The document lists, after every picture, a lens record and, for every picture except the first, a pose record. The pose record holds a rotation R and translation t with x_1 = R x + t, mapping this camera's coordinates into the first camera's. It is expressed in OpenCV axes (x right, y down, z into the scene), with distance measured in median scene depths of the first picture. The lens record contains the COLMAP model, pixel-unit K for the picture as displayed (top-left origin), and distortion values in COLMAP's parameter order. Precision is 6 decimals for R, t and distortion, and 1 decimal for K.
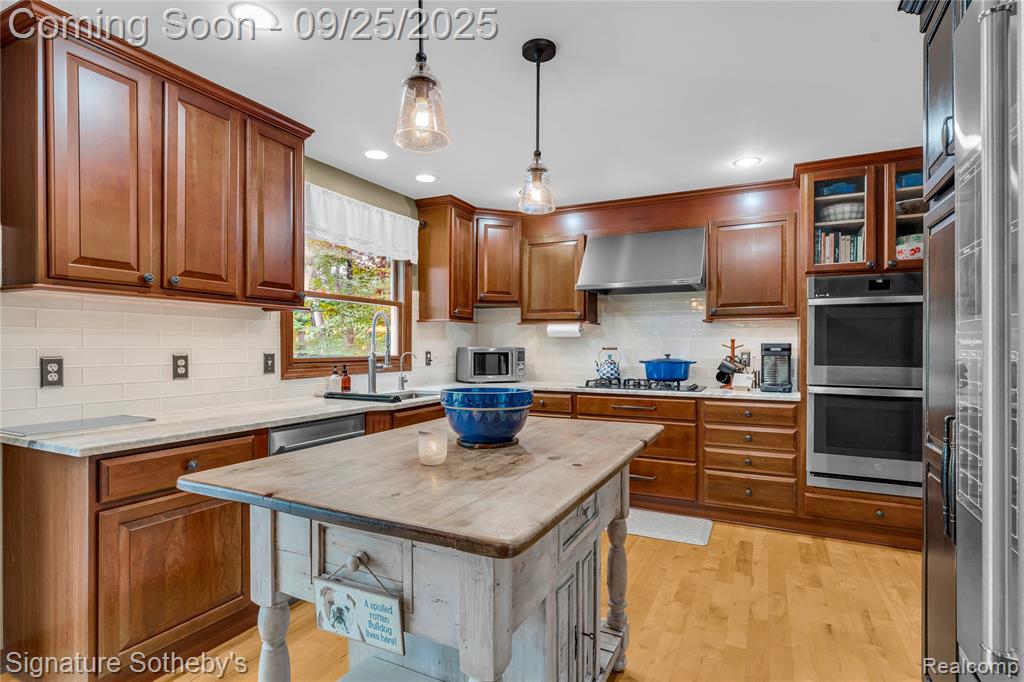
lens RADIAL K [[509.7, 0, 487.8], [0, 509.7, 344.6], [0, 0, 1]] dist [0.000968, -0.000233]
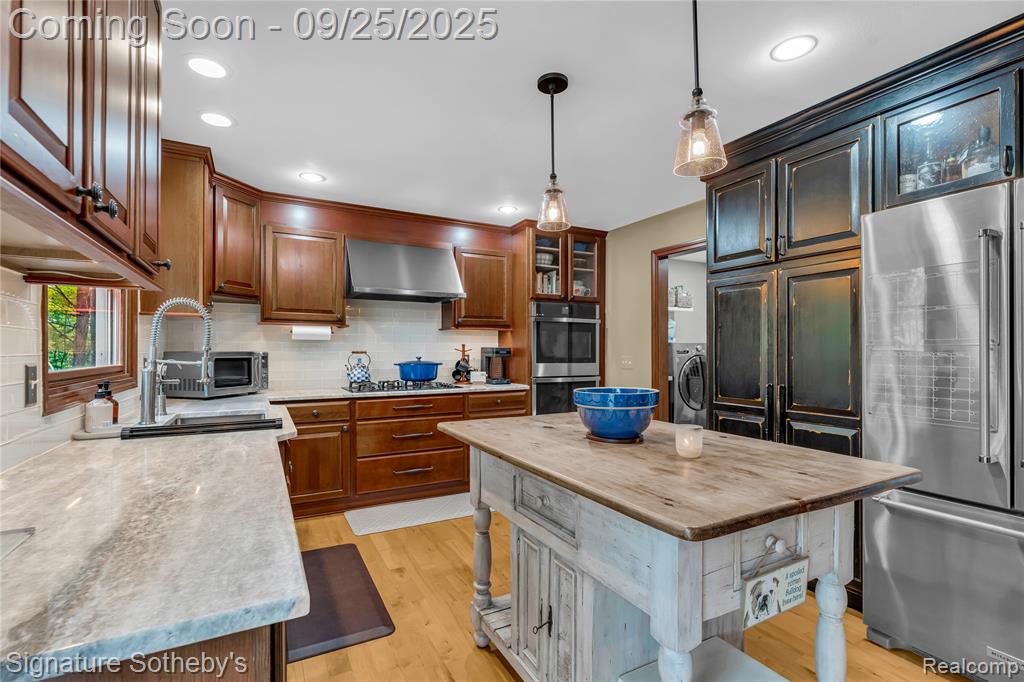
lens RADIAL K [[475.4, 0, 512.4], [0, 475.4, 347.3], [0, 0, 1]] dist [0.001086, 0.000478]
pose [[0.569748, 0.003647, 0.821812, -0.463304], [-0.003294, 0.999992, -0.002154, -0.001349], [-0.821813, -0.001479, 0.569755, 0.282294]]
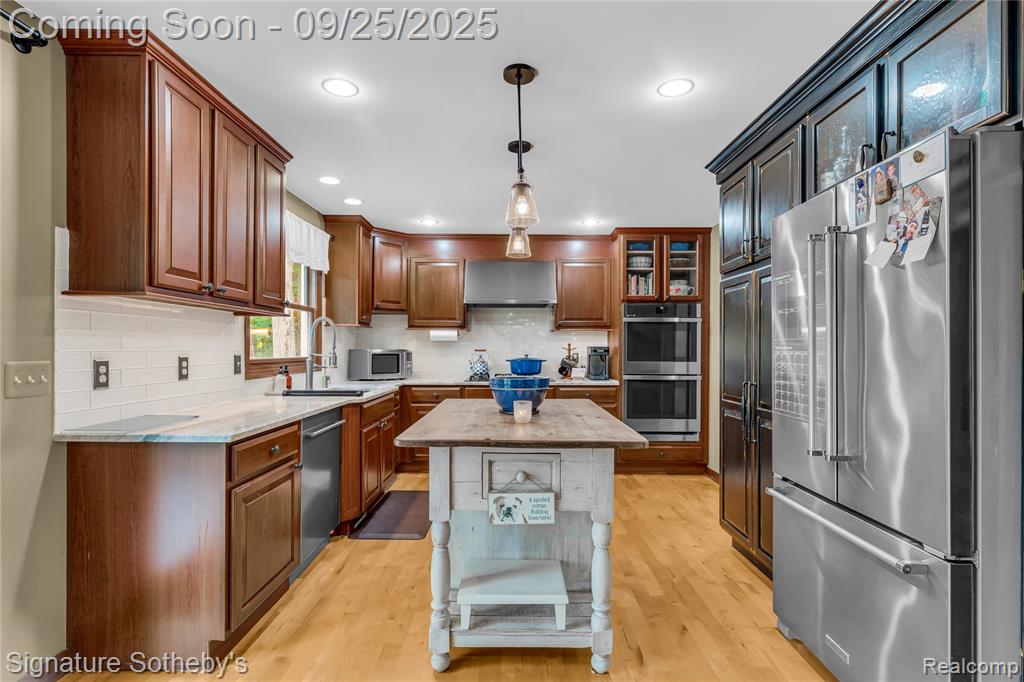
lens RADIAL K [[491.4, 0, 496.4], [0, 491.4, 344.0], [0, 0, 1]] dist [0.003898, 0.000118]
pose [[0.897261, 0.005244, 0.441469, -0.337328], [-0.003491, 0.999982, -0.004783, -0.002578], [-0.441487, 0.002750, 0.897264, -0.136643]]
